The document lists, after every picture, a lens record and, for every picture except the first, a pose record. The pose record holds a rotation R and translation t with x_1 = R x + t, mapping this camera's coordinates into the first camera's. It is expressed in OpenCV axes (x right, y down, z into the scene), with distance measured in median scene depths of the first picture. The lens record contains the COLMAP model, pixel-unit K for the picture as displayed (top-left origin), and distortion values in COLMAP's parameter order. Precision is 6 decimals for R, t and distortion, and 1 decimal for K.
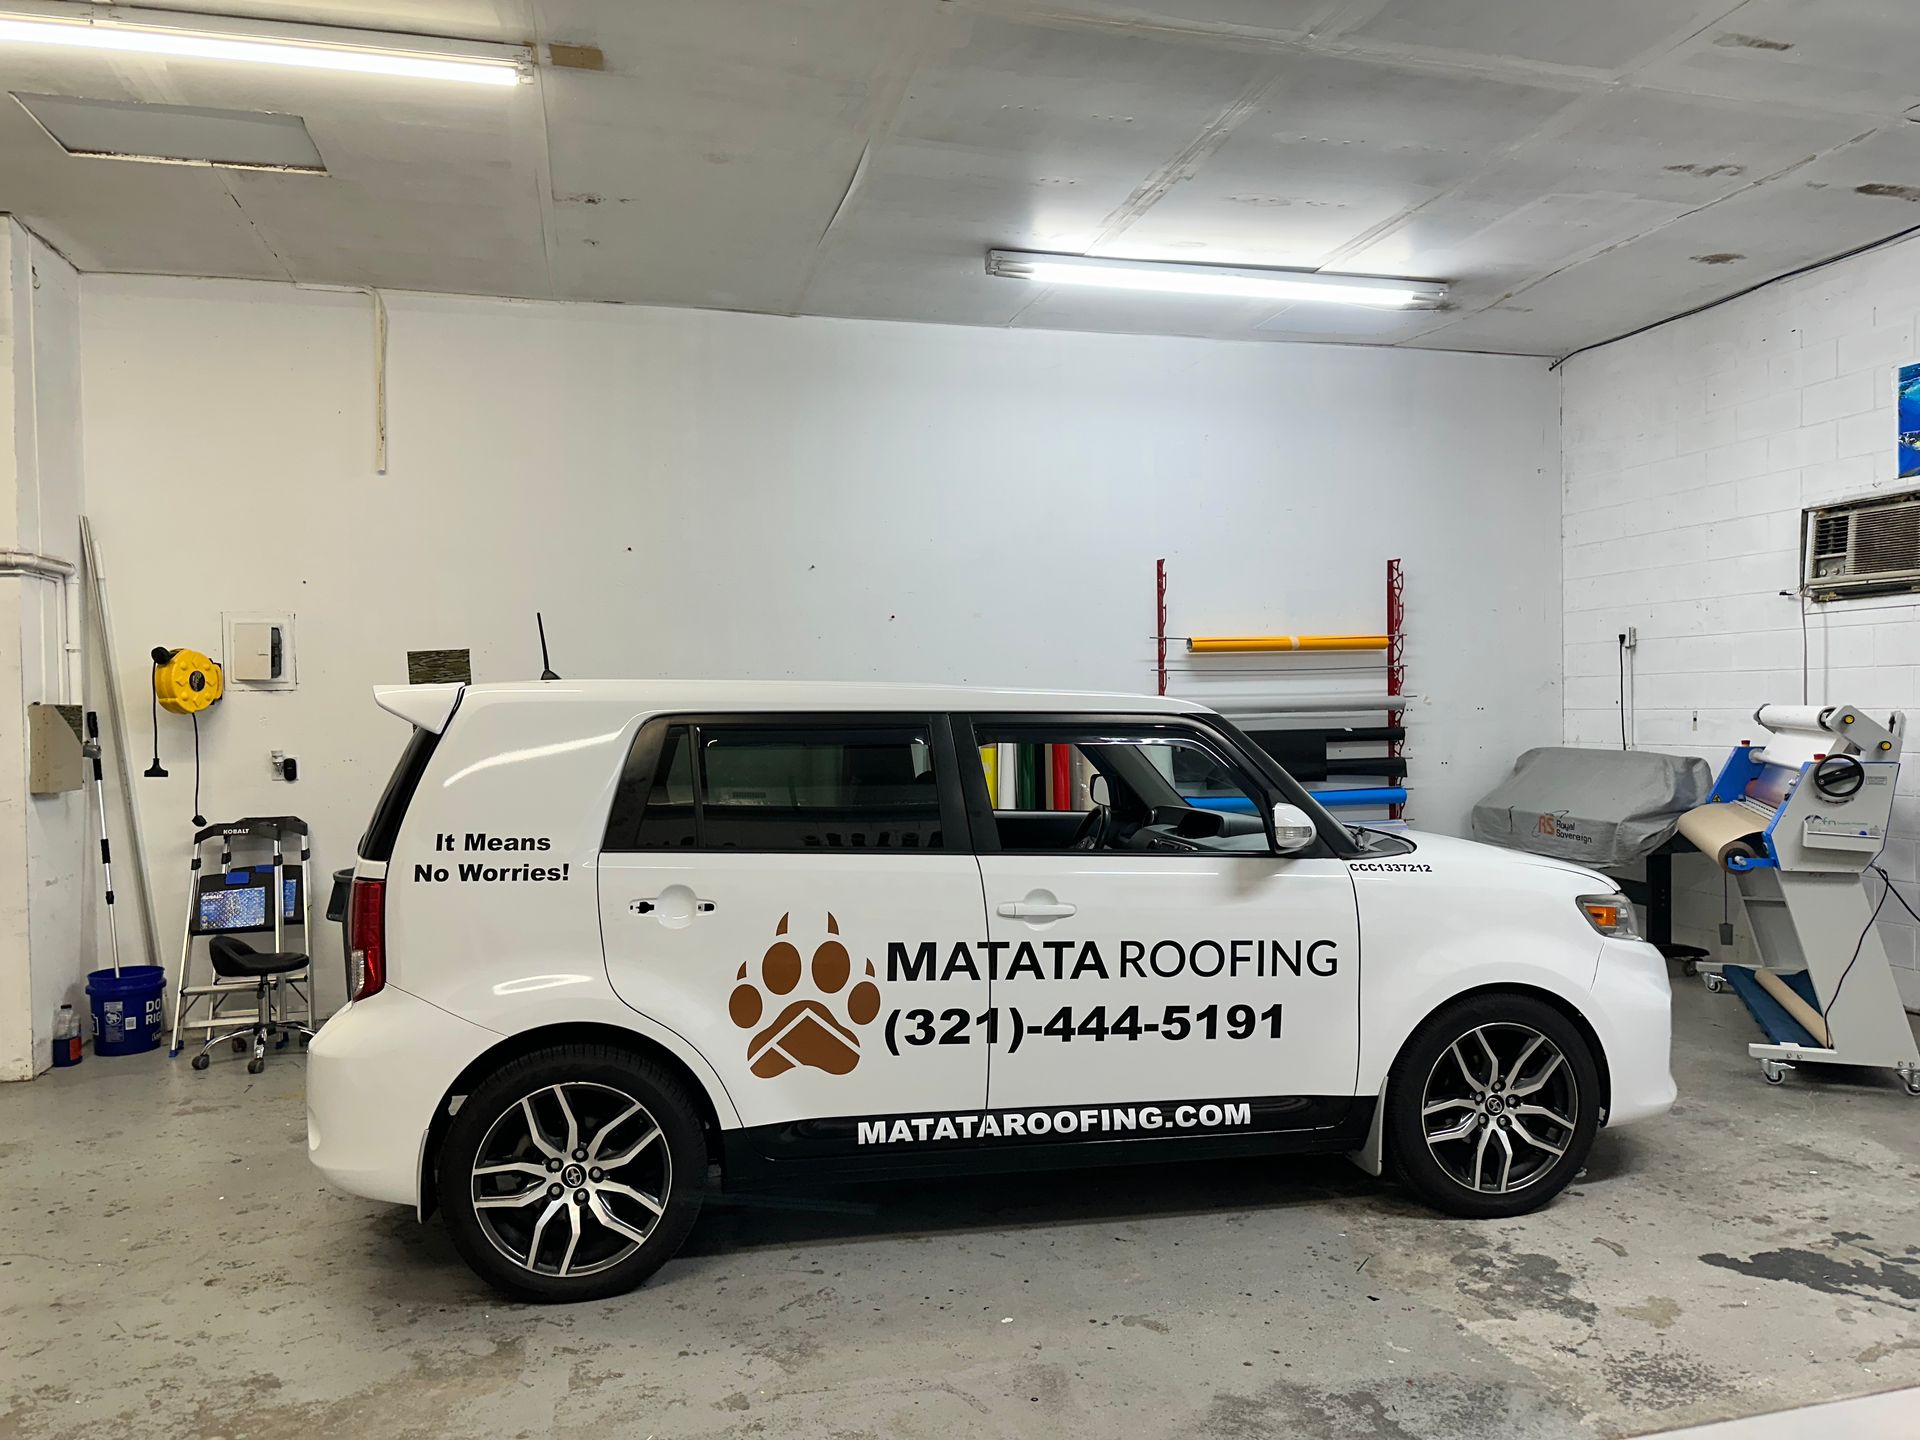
lens RADIAL K [[1362.7, 0, 953.4], [0, 1362.7, 725.1], [0, 0, 1]] dist [0.004799, -0.009325]
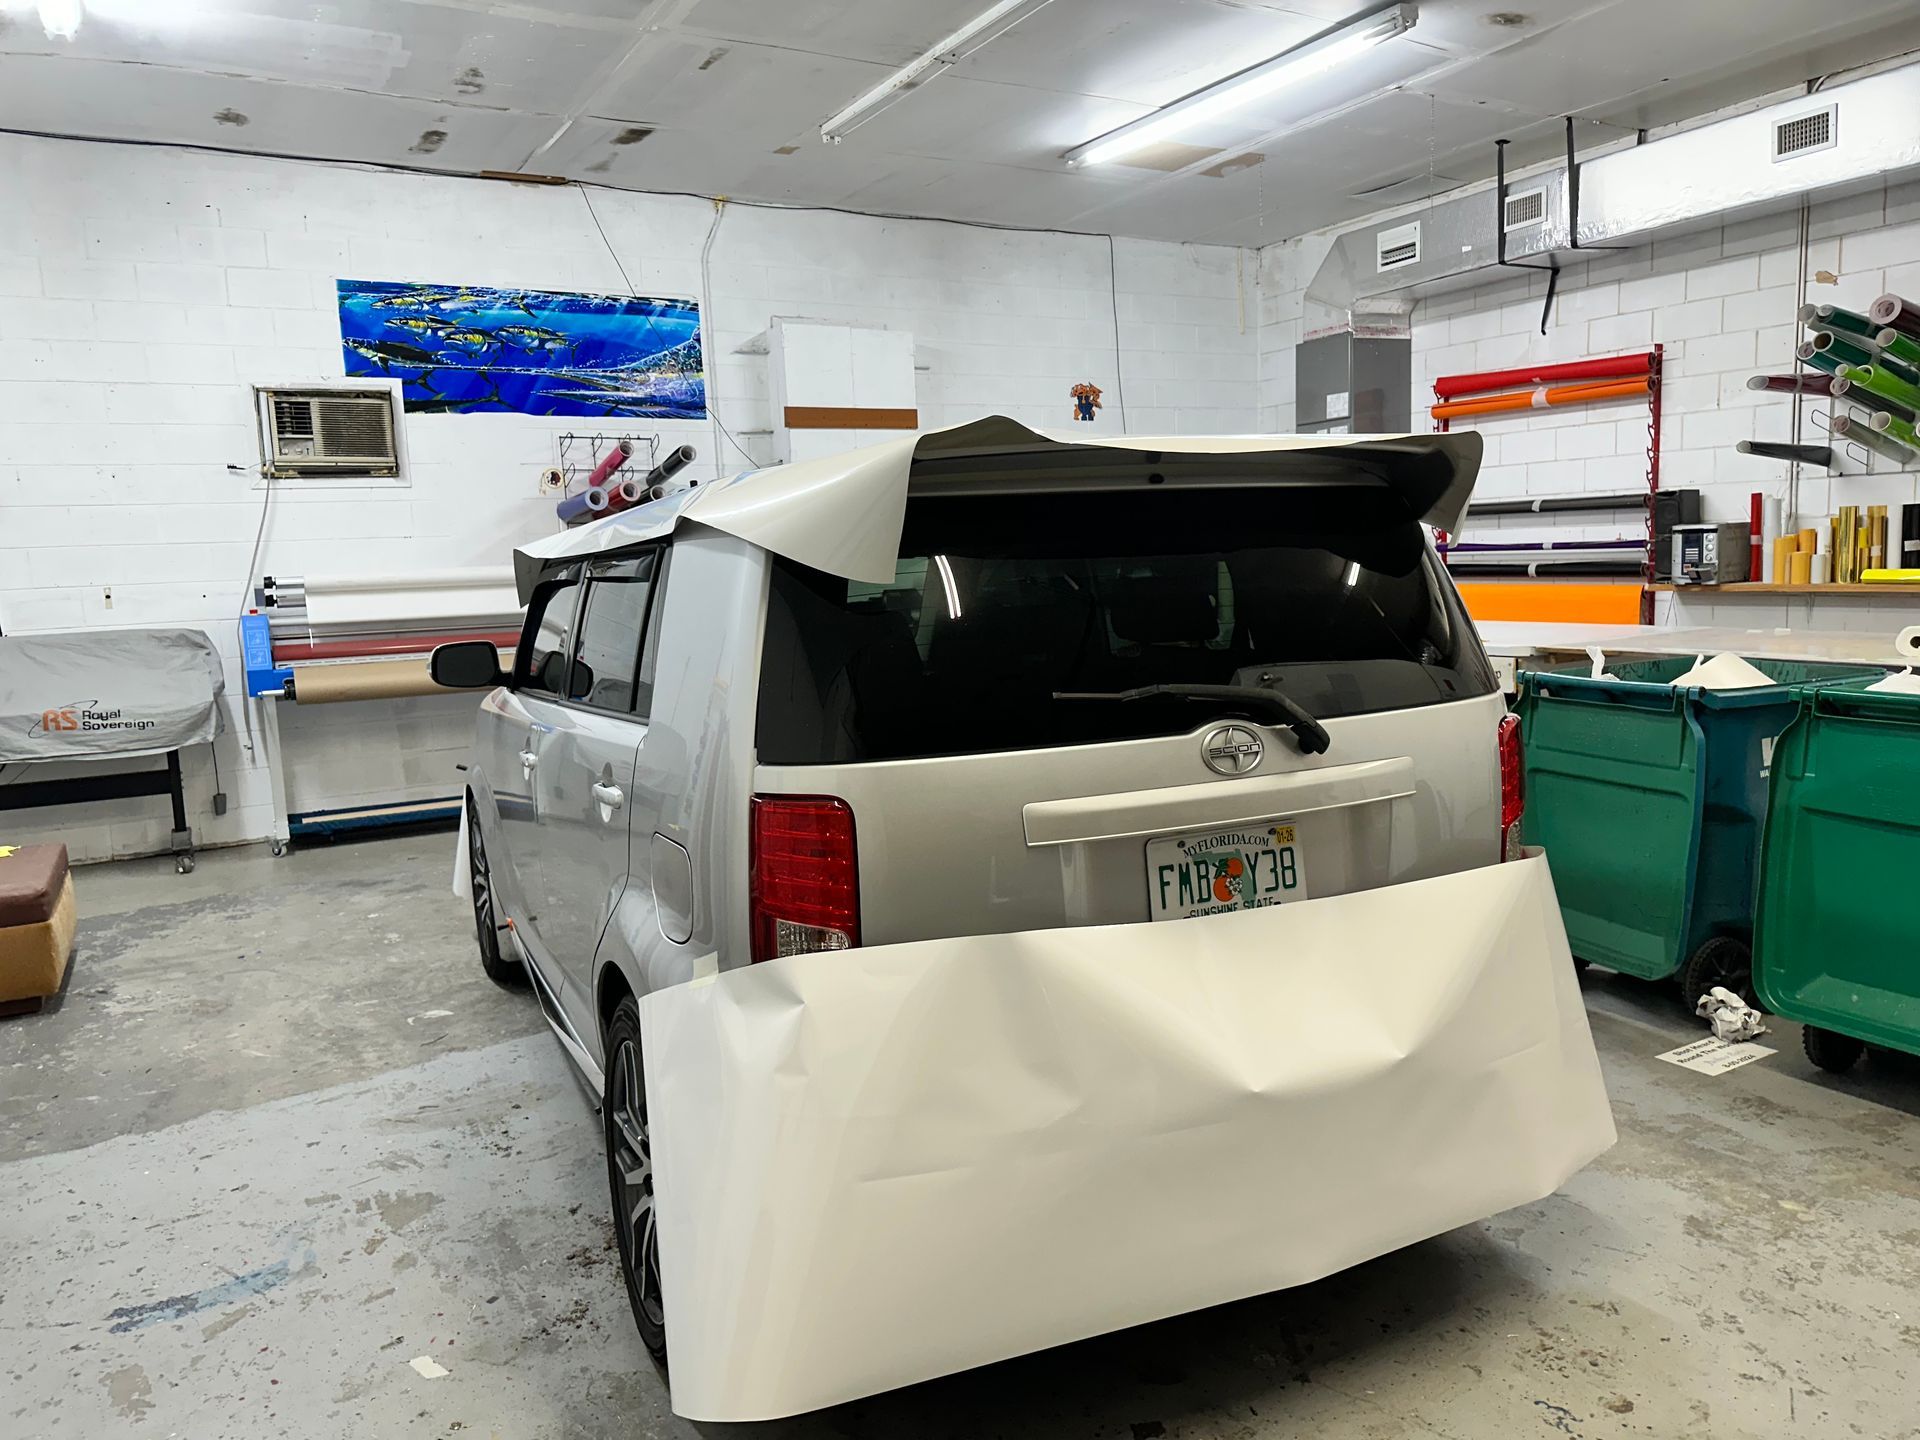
lens RADIAL K [[1362.7, 0, 953.4], [0, 1362.7, 725.1], [0, 0, 1]] dist [0.004799, -0.009325]
pose [[-0.258926, -0.097517, 0.960962, -0.593270], [0.055182, 0.991772, 0.115512, 0.008910], [-0.964320, 0.082936, -0.251415, 0.819353]]
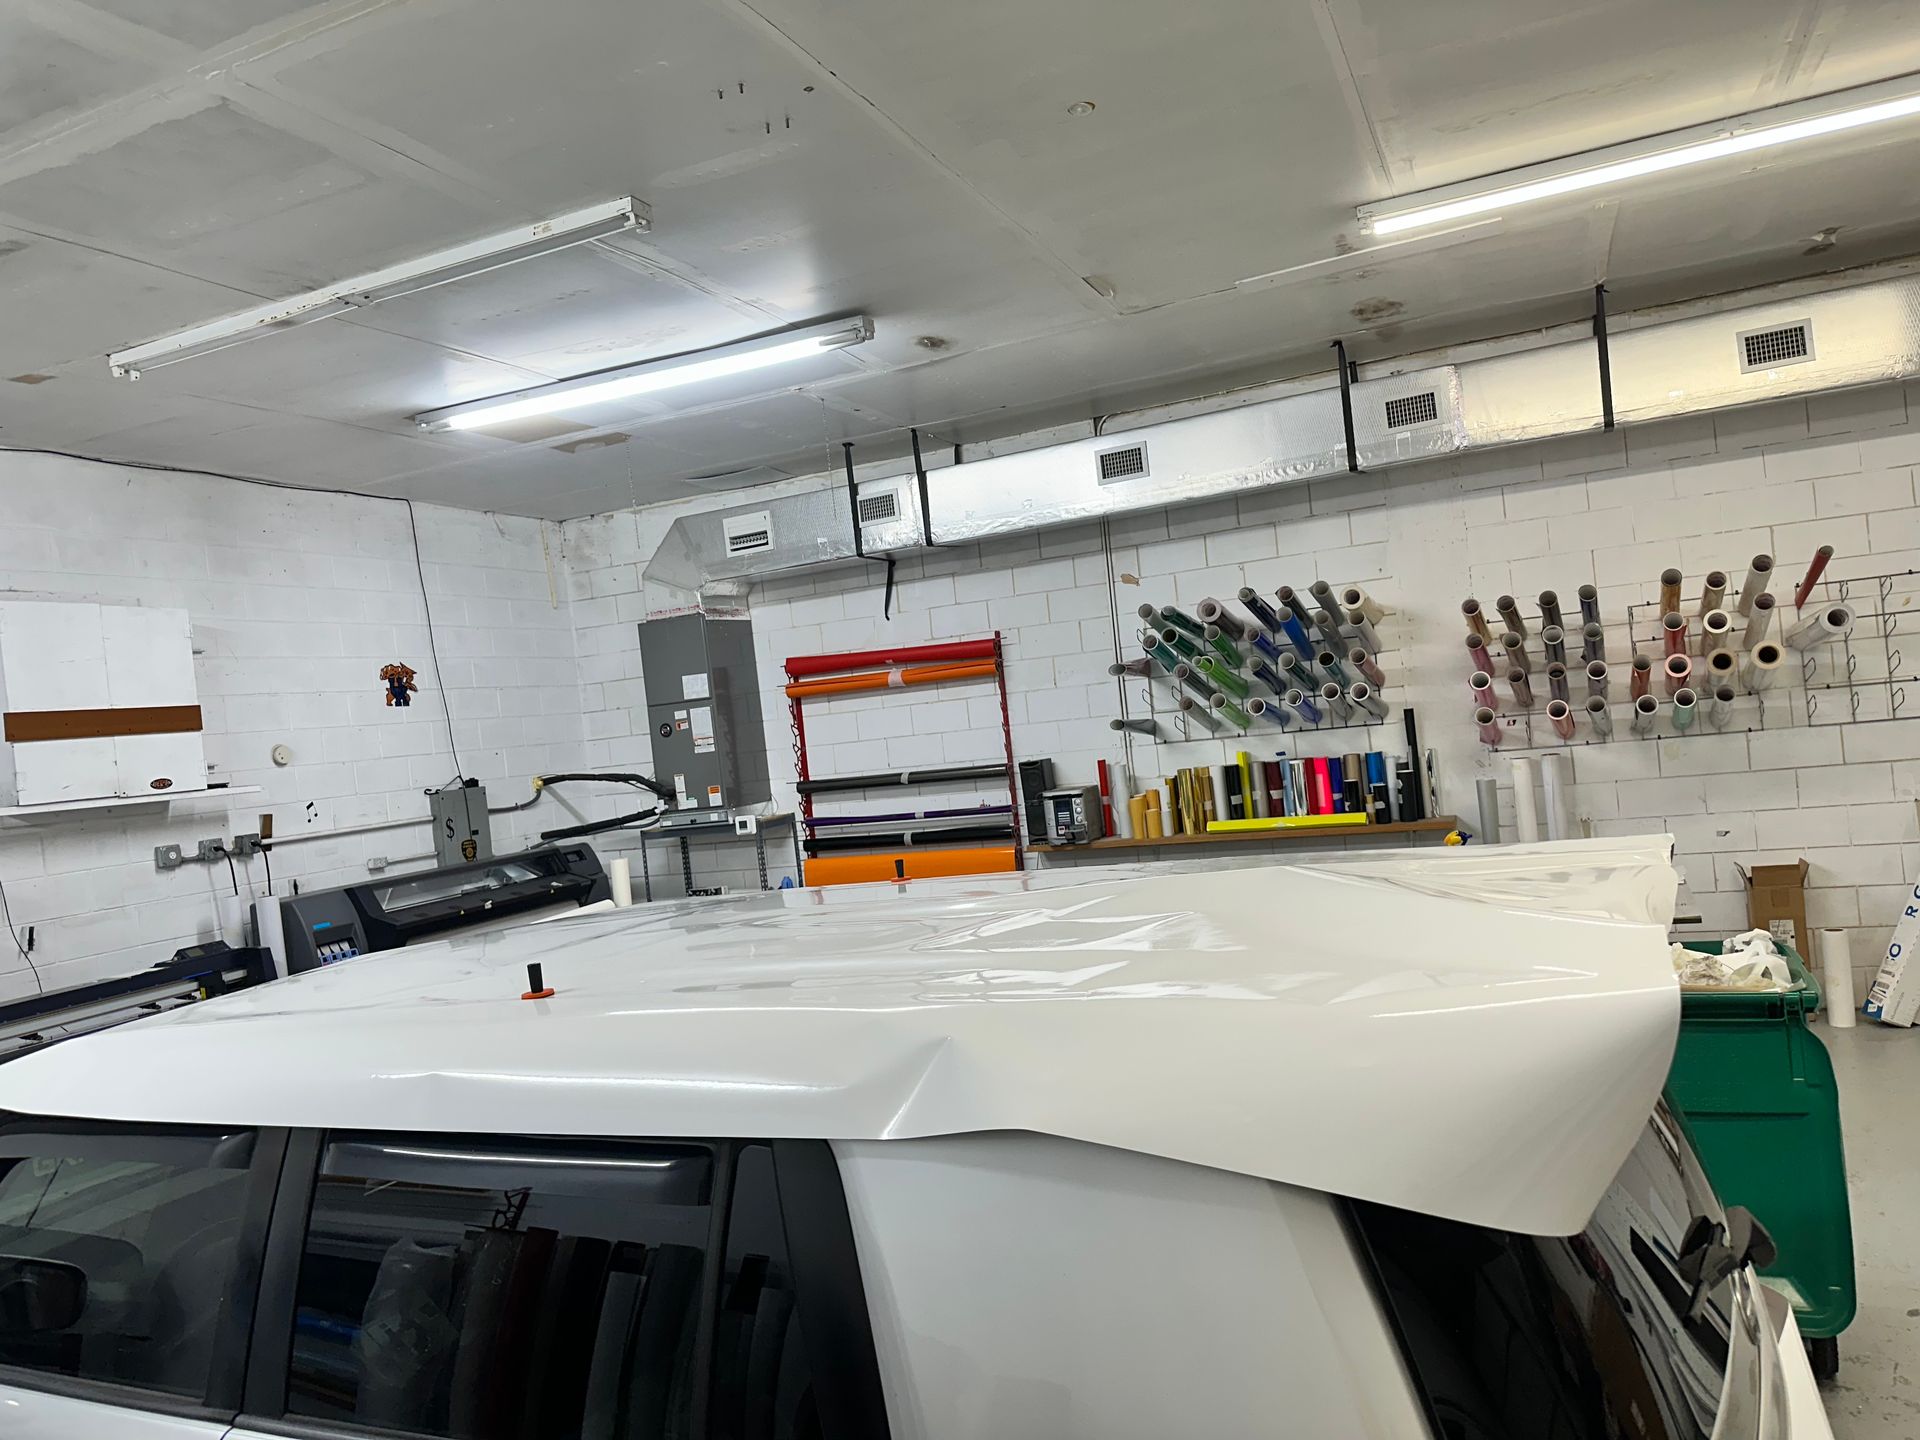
lens RADIAL K [[1343.6, 0, 960.2], [0, 1343.6, 742.9], [0, 0, 1]] dist [0.134183, -0.217612]
pose [[-0.769368, 0.087898, 0.632730, -0.360664], [0.122157, 0.992453, 0.010666, -0.062102], [-0.627018, 0.085498, -0.774299, 0.948170]]
